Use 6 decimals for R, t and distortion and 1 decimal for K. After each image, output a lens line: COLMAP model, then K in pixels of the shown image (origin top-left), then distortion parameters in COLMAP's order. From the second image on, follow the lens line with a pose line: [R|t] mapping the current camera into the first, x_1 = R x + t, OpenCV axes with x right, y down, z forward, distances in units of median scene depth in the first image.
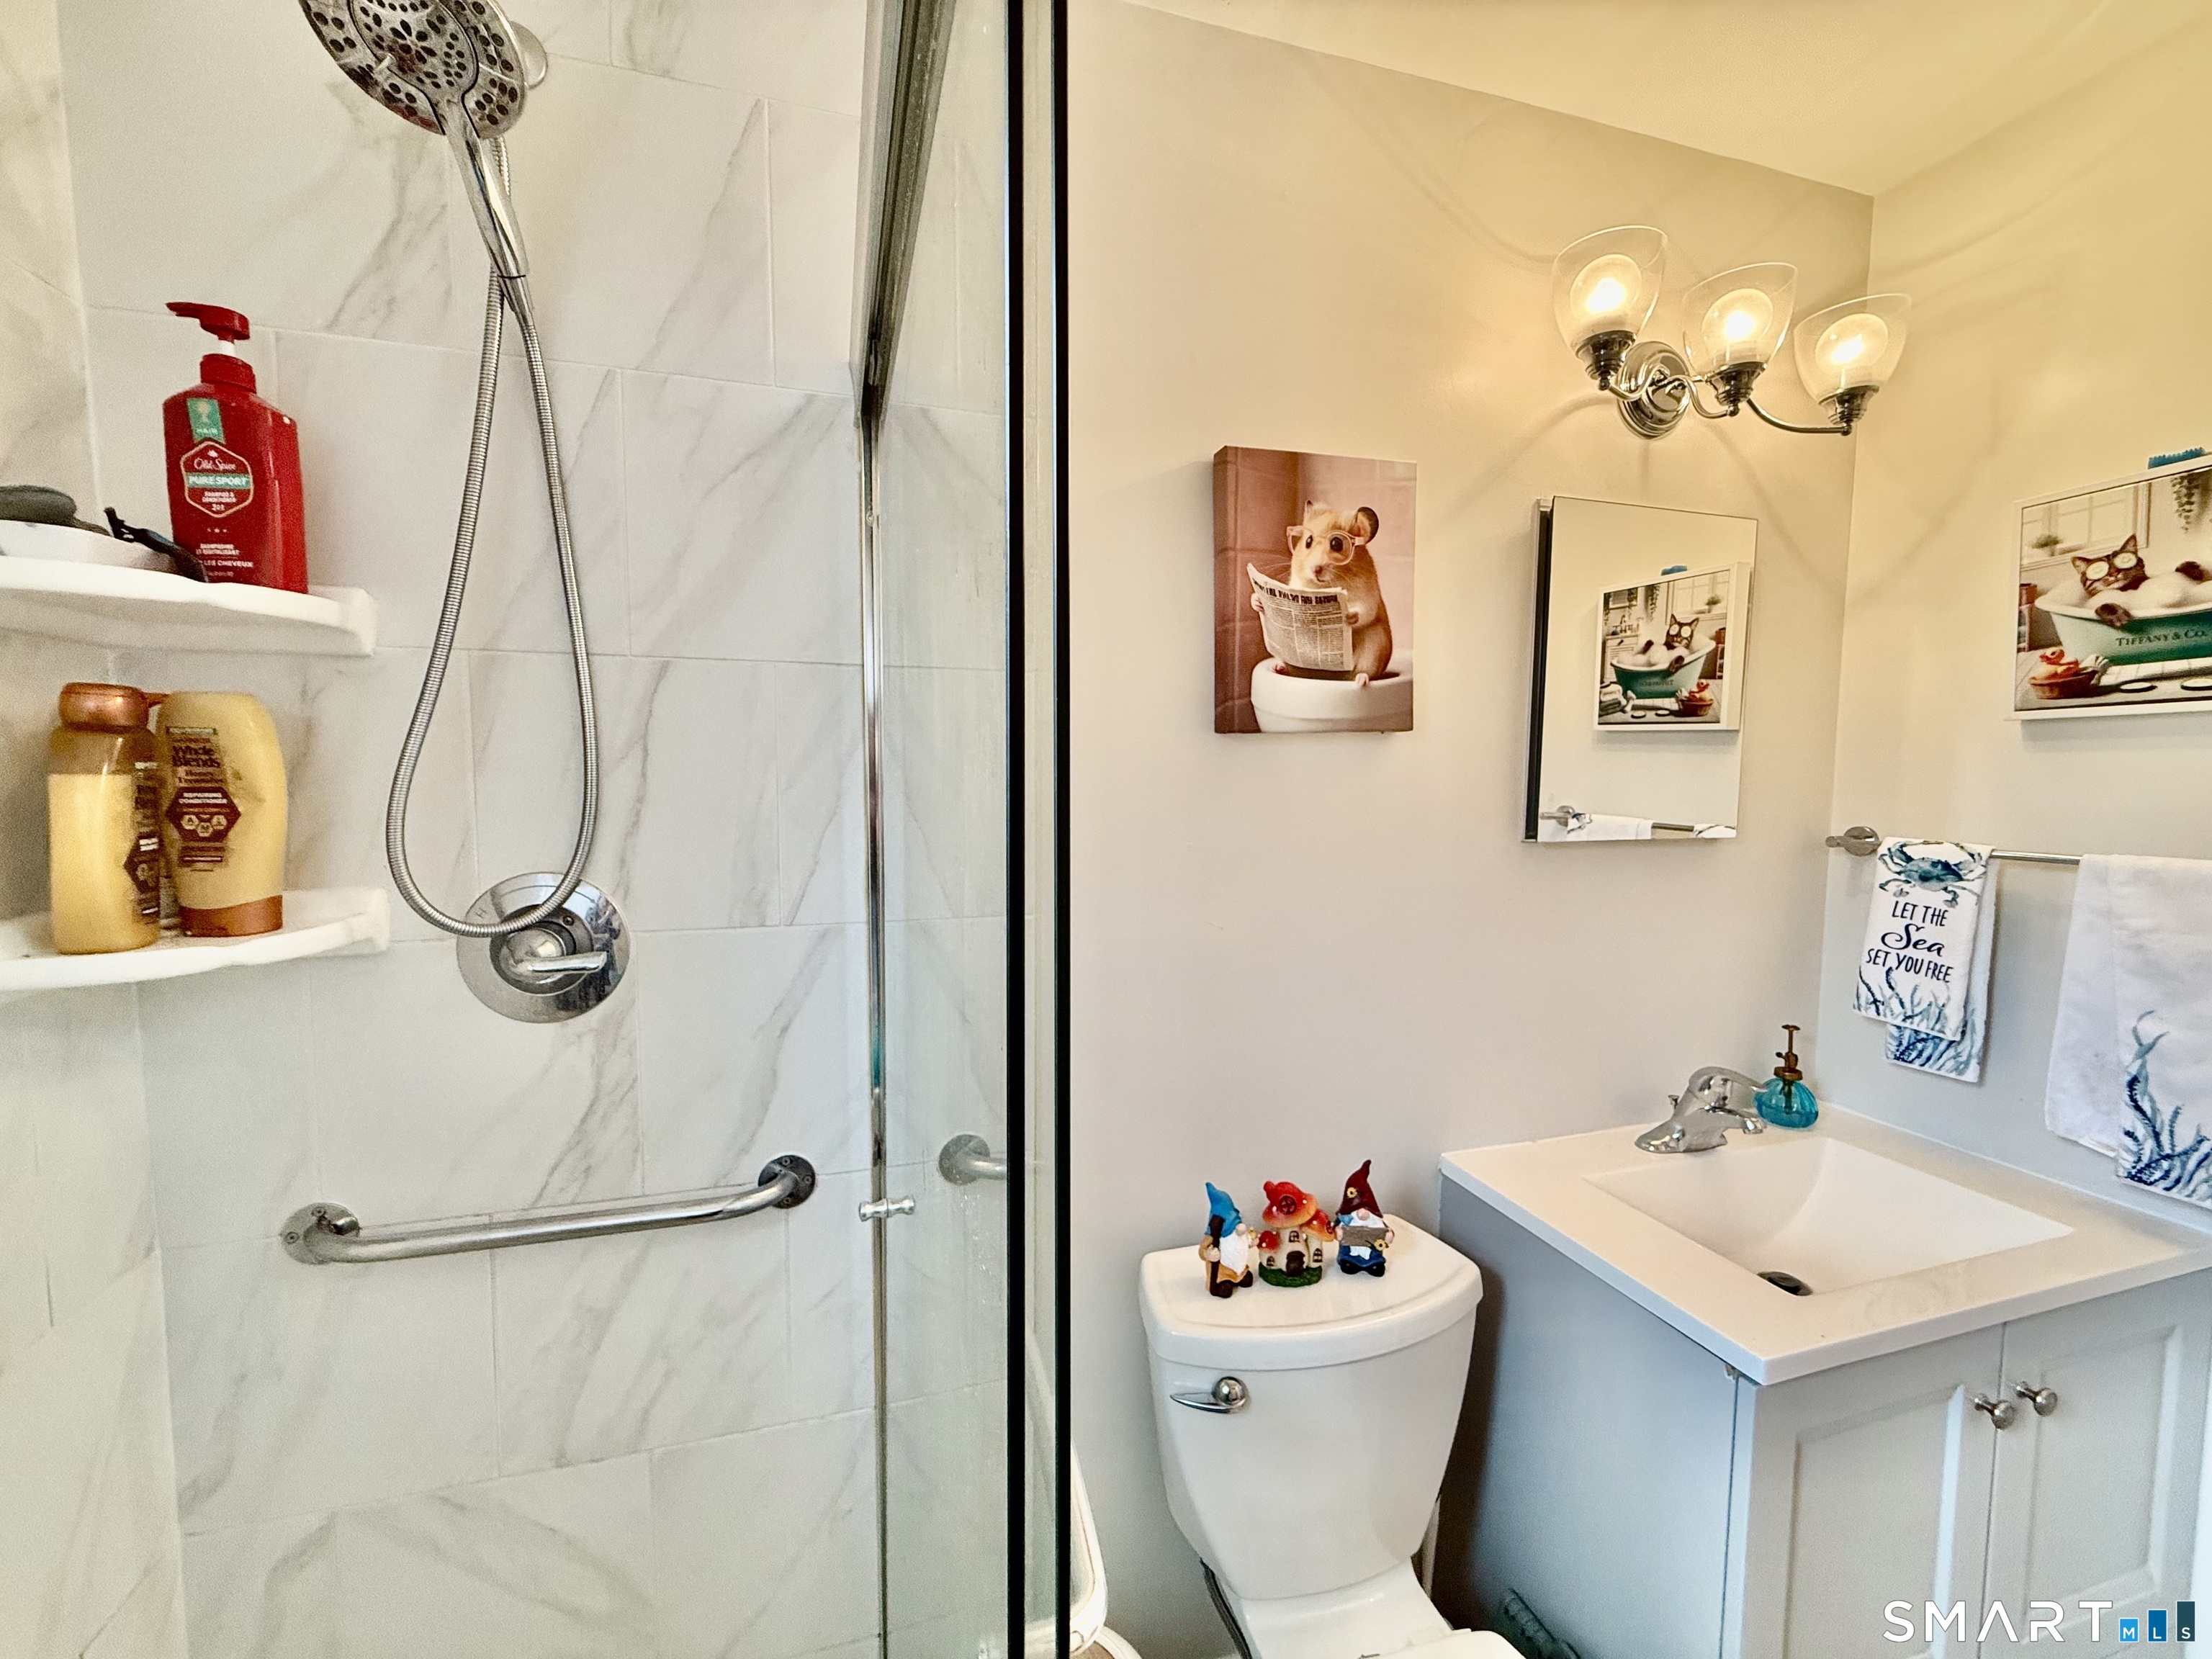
lens RADIAL K [[883.2, 0, 1102.7], [0, 883.2, 828.9], [0, 0, 1]] dist [0.001622, -0.000106]
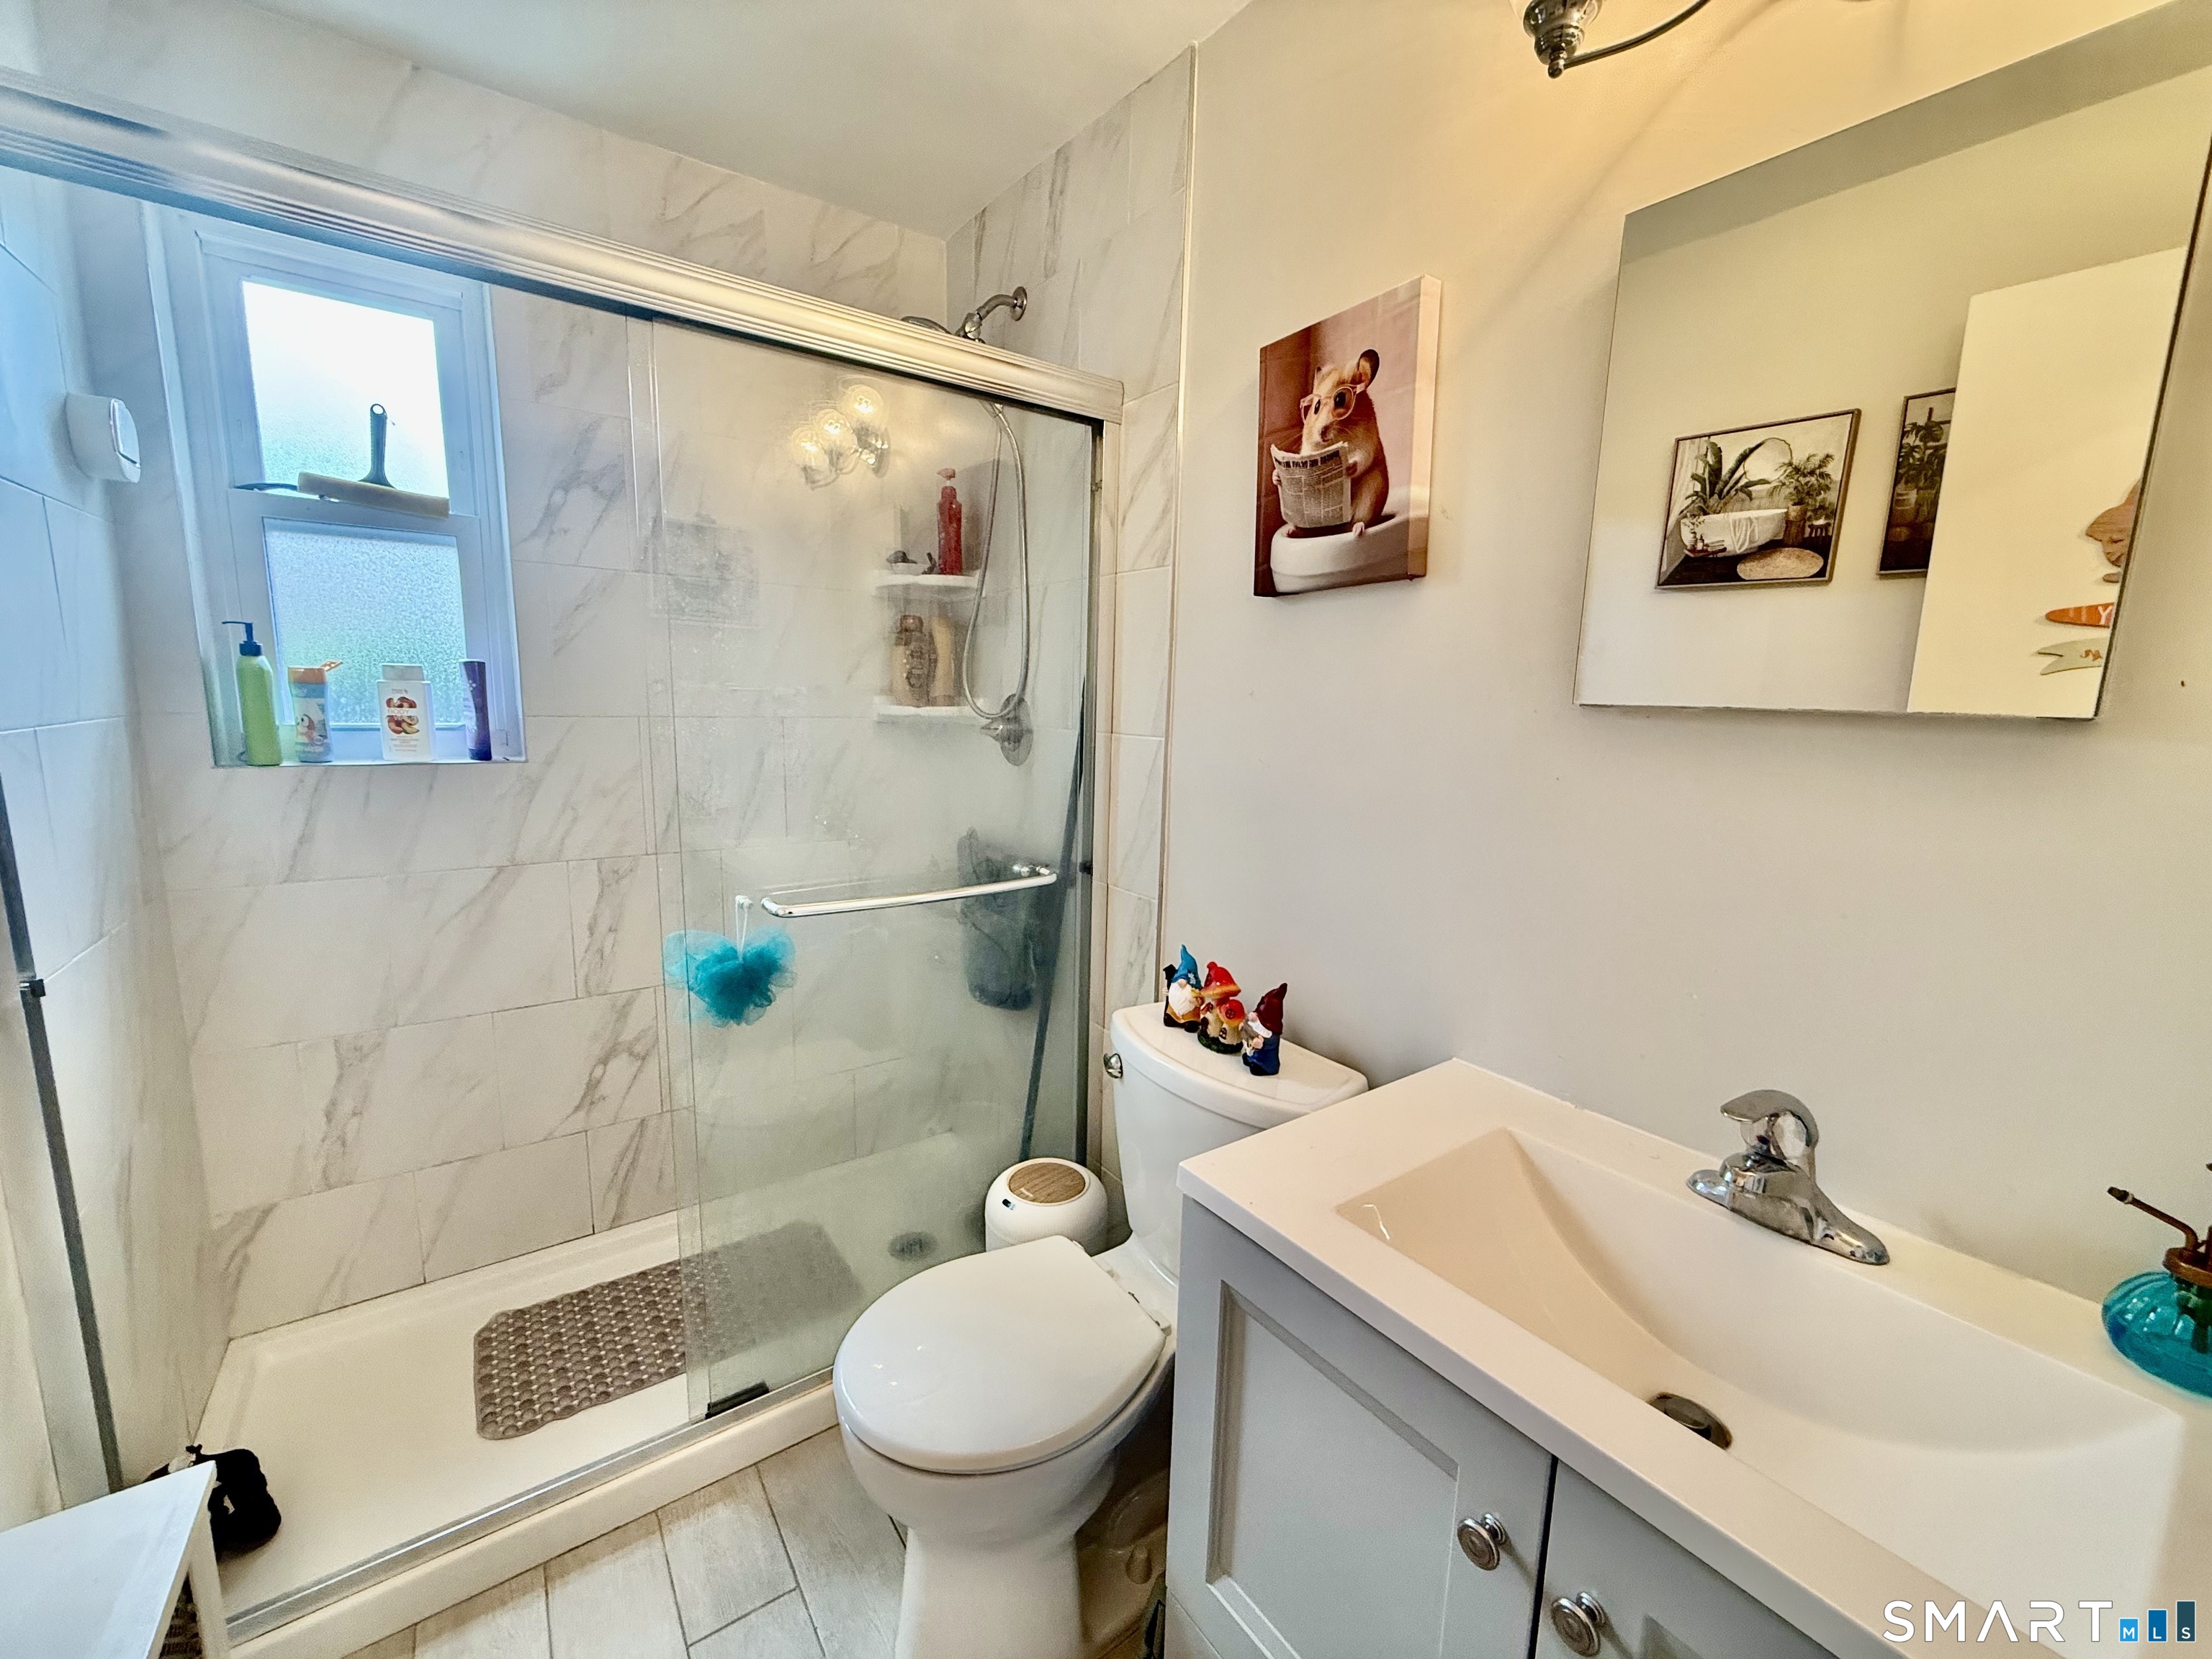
lens RADIAL K [[883.2, 0, 1101.2], [0, 883.2, 831.5], [0, 0, 1]] dist [0.001622, -0.000106]
pose [[0.320095, 0.150812, -0.935305, 1.222189], [-0.095567, 0.987353, 0.126498, 0.073800], [0.942553, 0.048893, 0.330459, 0.418008]]
